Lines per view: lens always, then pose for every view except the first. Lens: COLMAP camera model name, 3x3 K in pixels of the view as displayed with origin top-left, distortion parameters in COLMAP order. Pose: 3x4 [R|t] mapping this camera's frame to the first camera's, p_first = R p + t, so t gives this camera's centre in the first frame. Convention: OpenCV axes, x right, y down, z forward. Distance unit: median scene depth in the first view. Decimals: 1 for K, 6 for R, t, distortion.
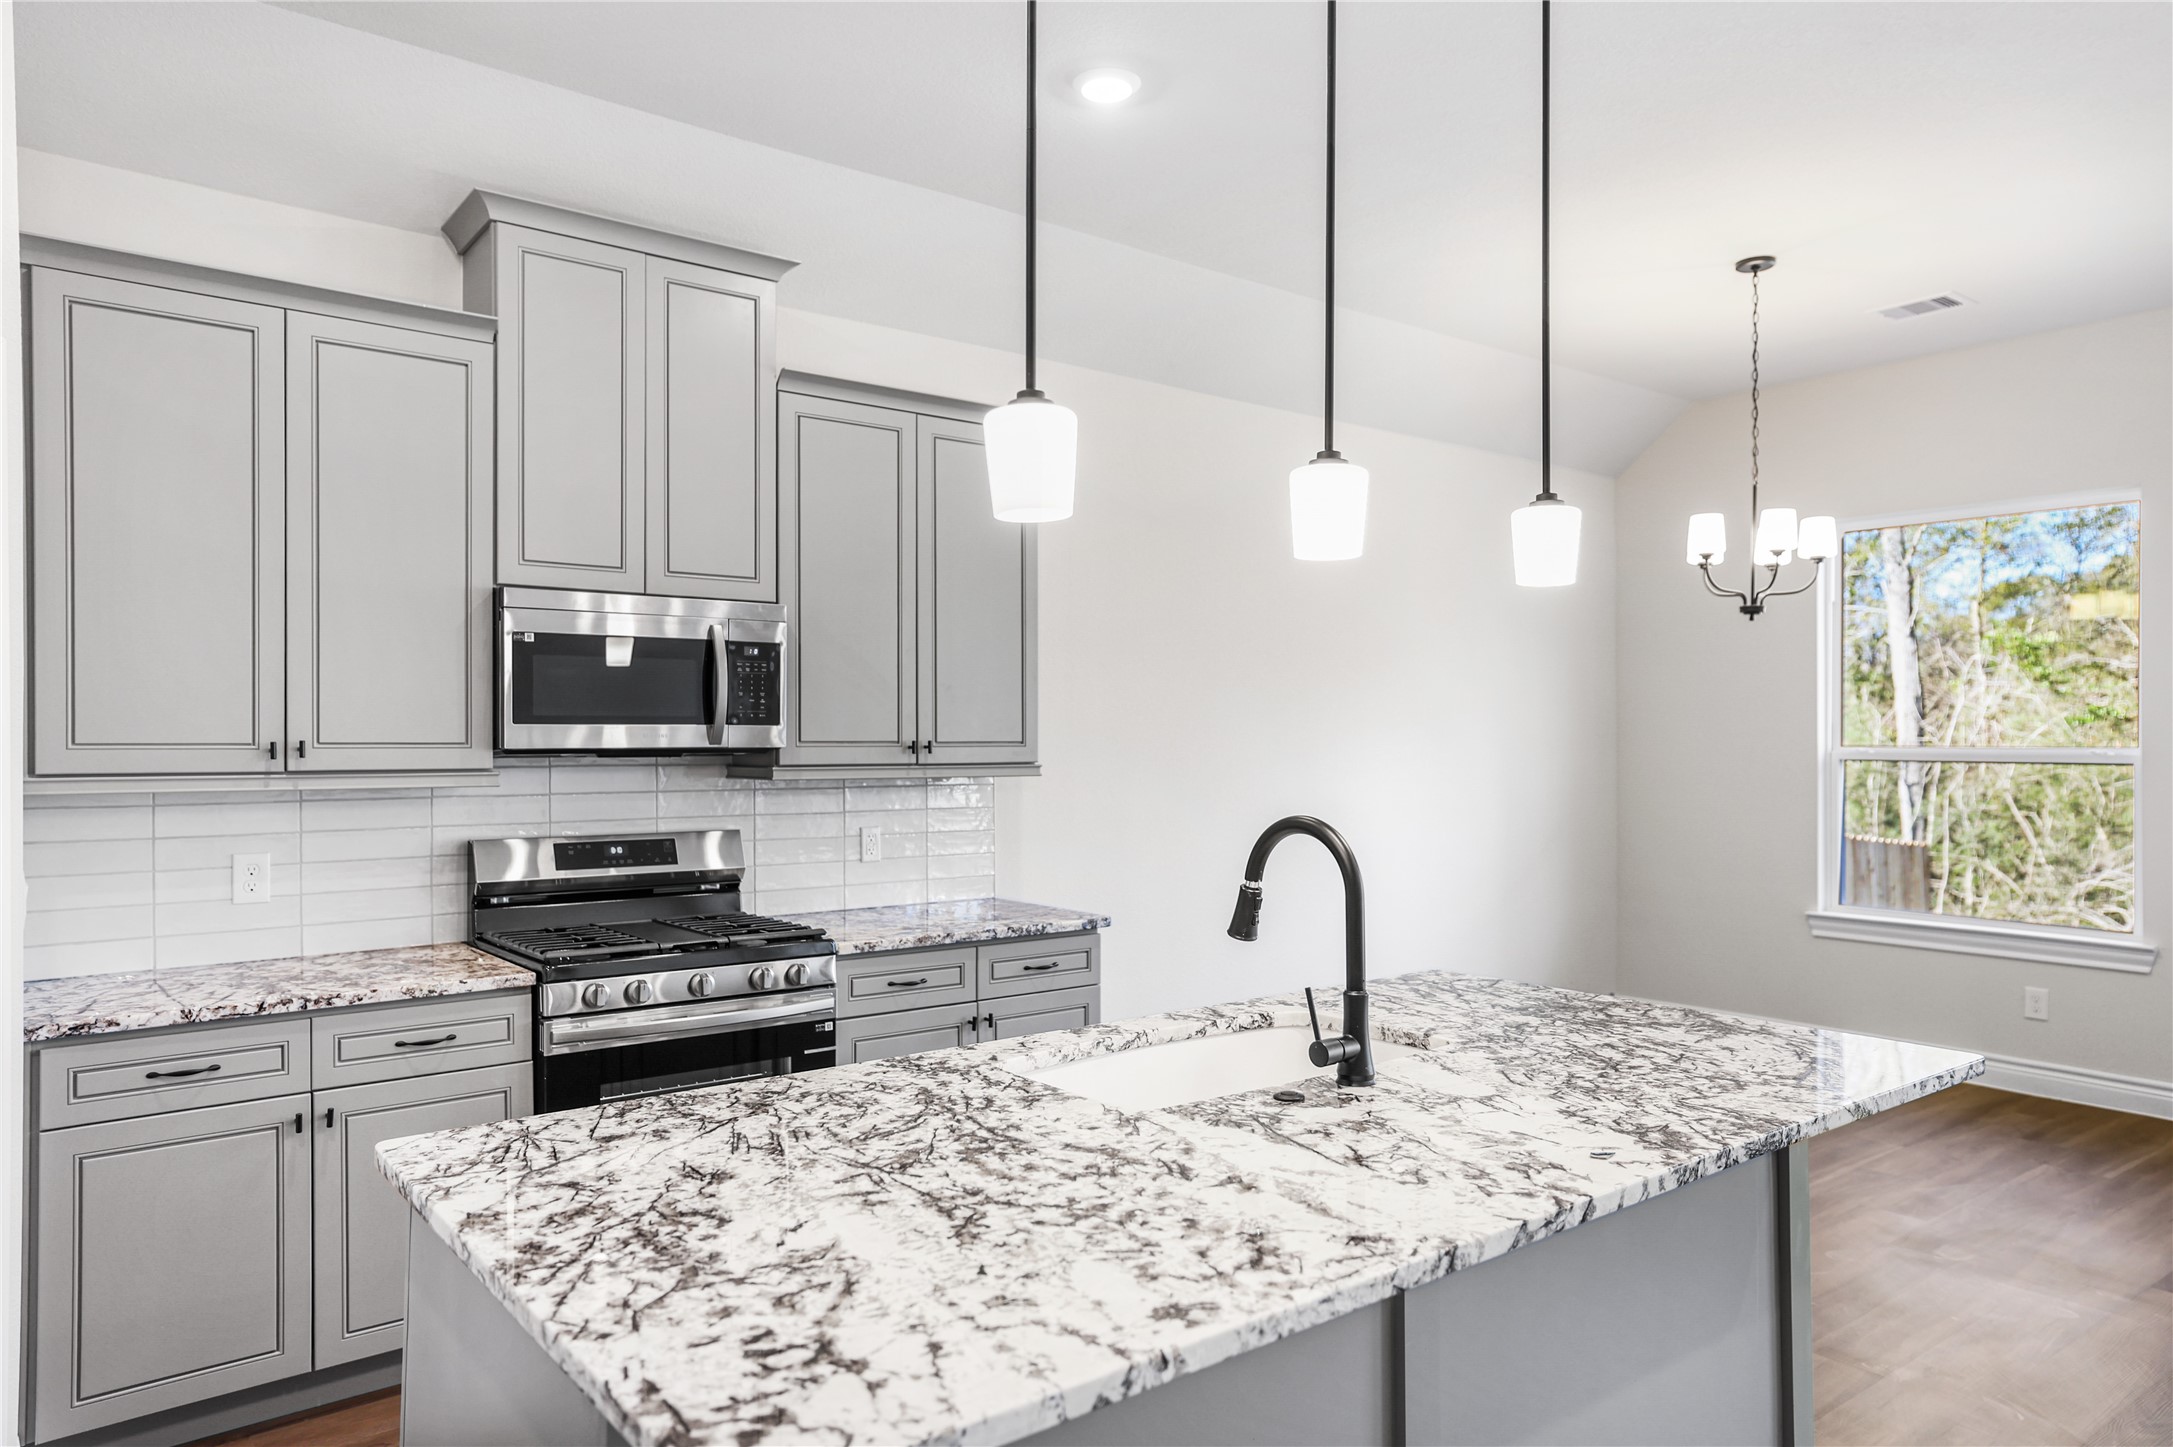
lens RADIAL K [[1397.6, 0, 1072.9], [0, 1397.6, 741.8], [0, 0, 1]] dist [-0.019279, 0.040306]
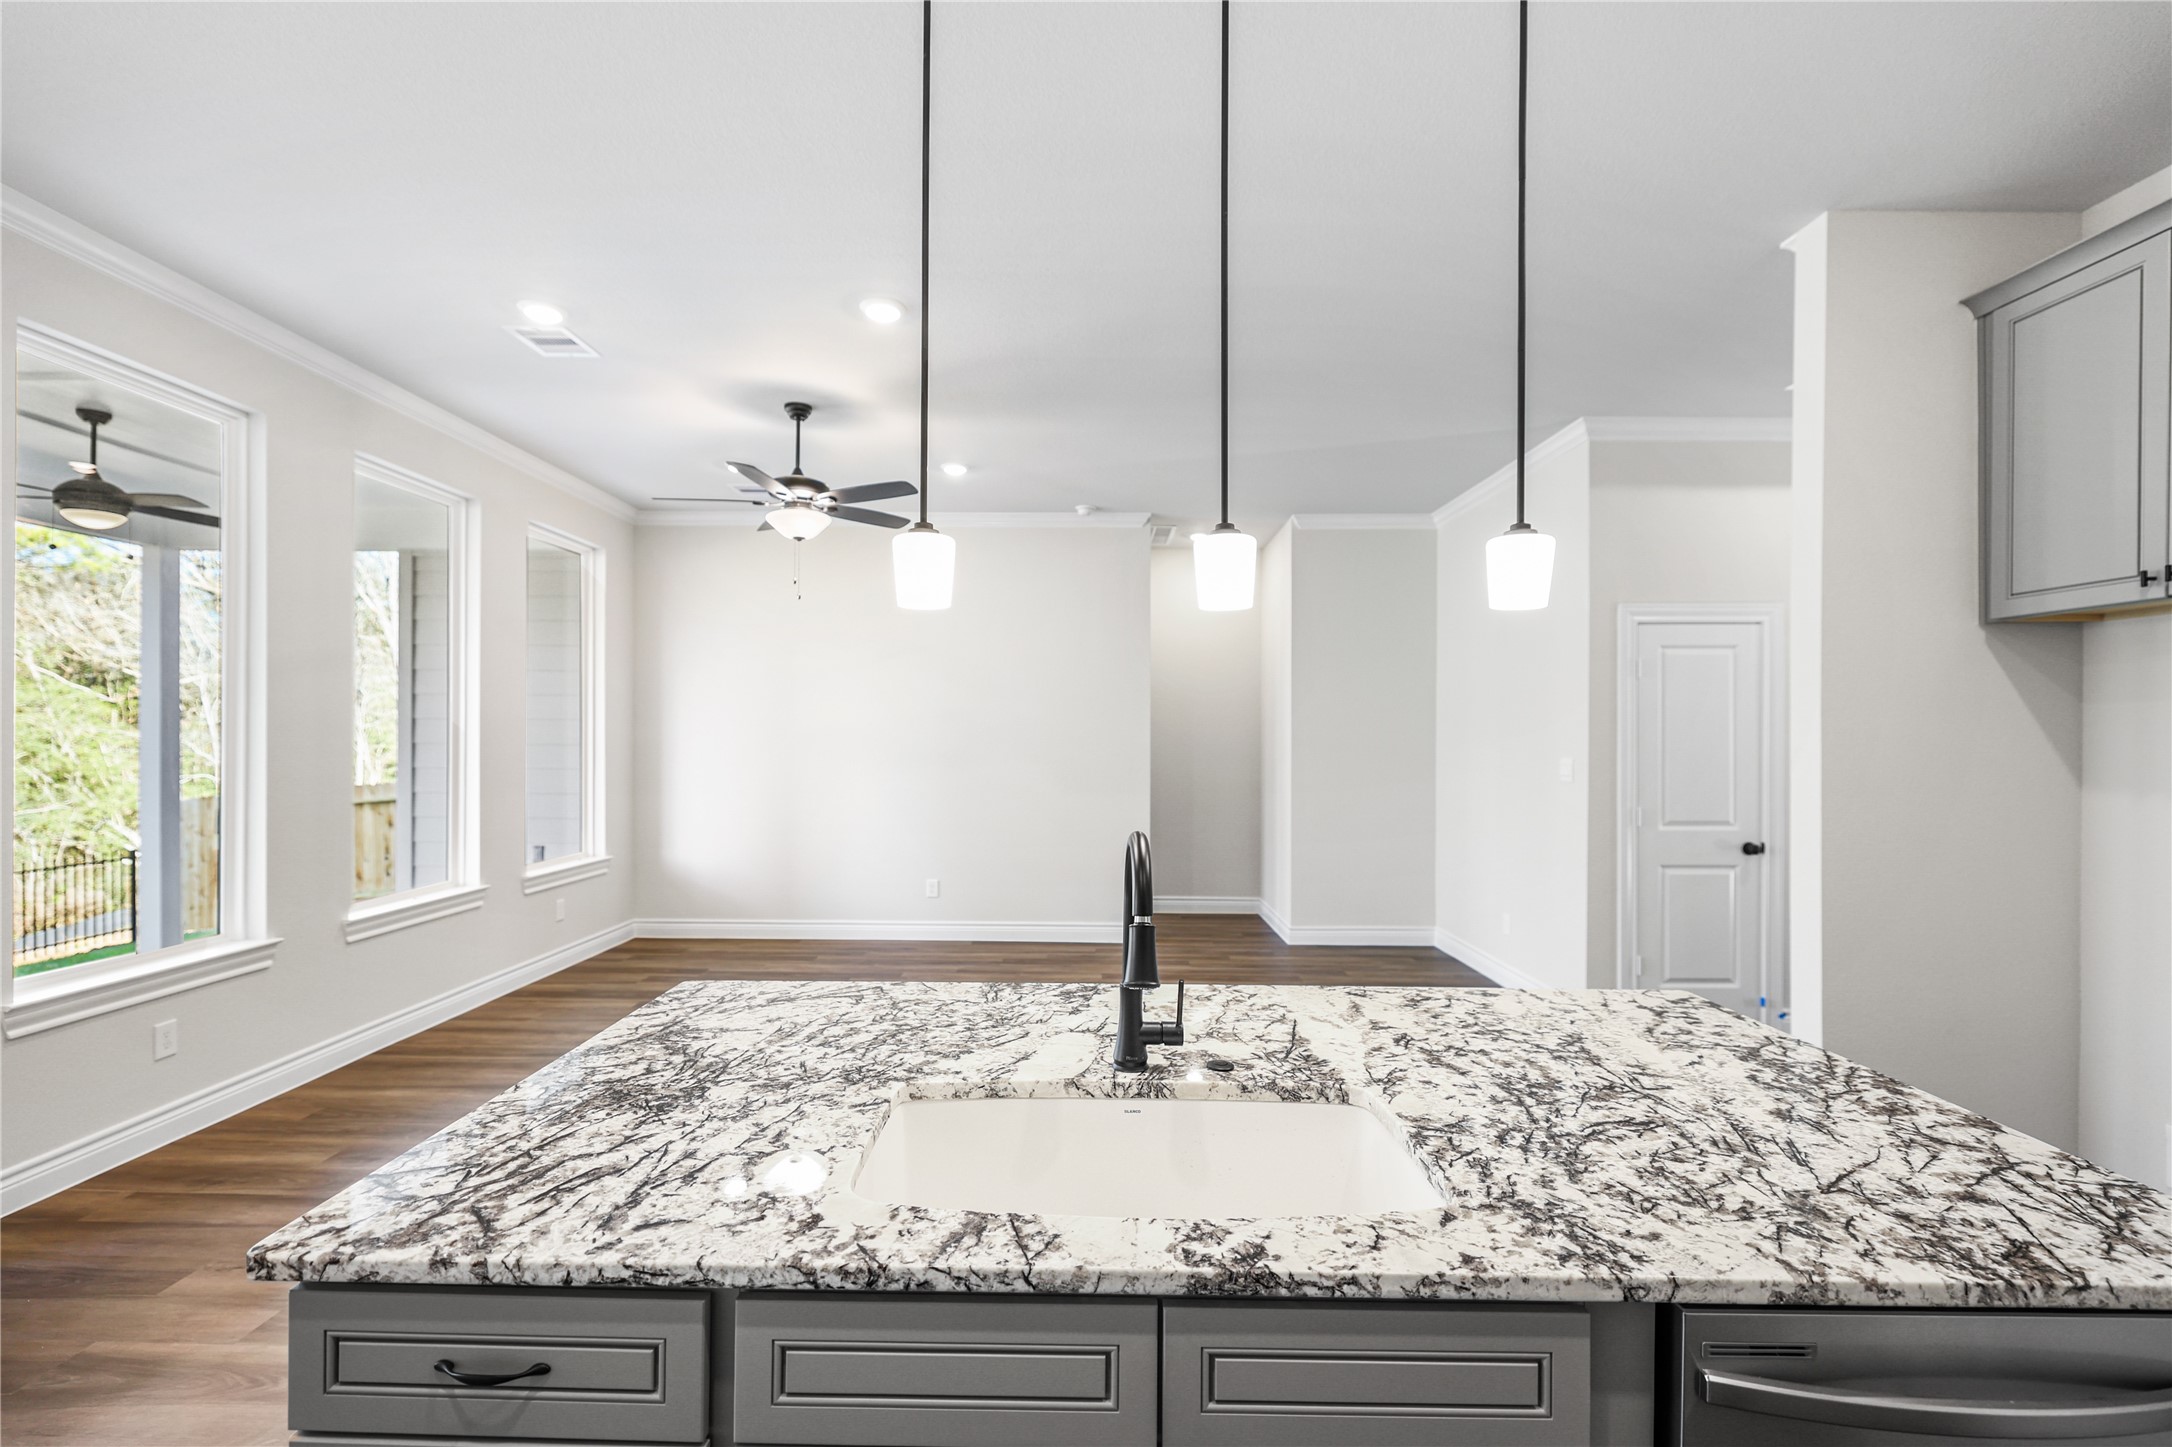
lens RADIAL K [[931.7, 0, 1065.0], [0, 931.7, 742.1], [0, 0, 1]] dist [0.001437, -0.001548]
pose [[-0.778422, -0.007835, 0.627692, -0.234171], [-0.005862, 0.999969, 0.005212, -0.015821], [-0.627713, 0.000377, -0.778444, 1.748466]]
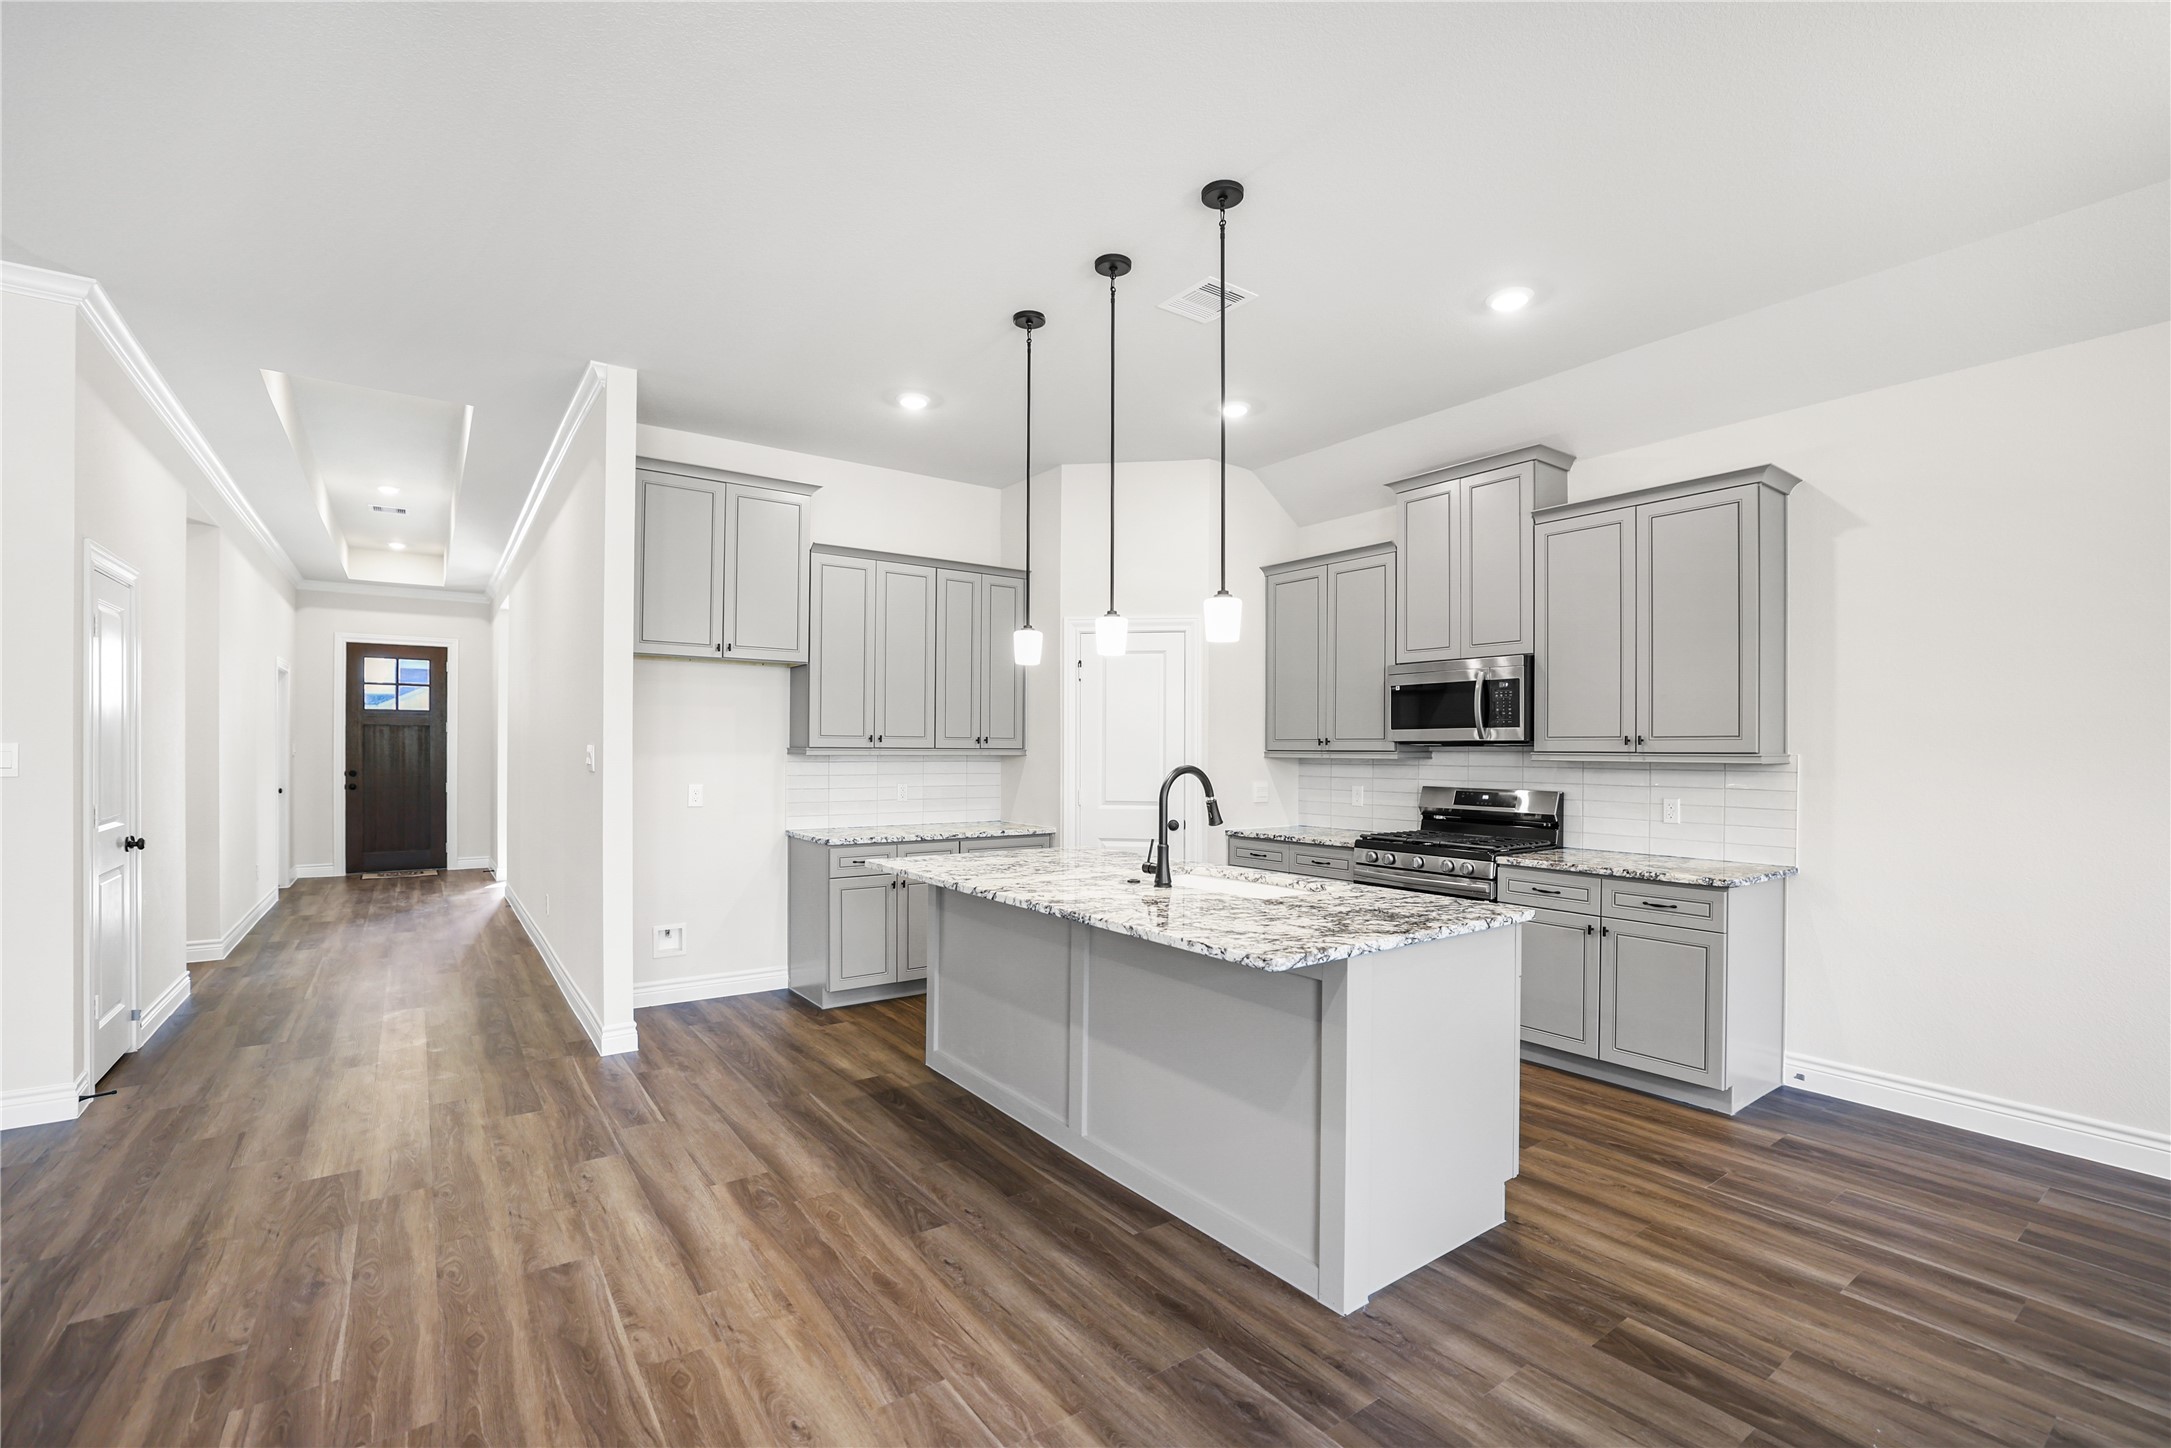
lens RADIAL K [[951.6, 0, 1076.6], [0, 951.6, 747.5], [0, 0, 1]] dist [-0.053175, 0.020639]
pose [[-0.040676, -0.001068, -0.999172, 1.843578], [-0.005215, 0.999986, -0.000857, 0.031912], [0.999159, 0.005175, -0.040681, 1.009992]]
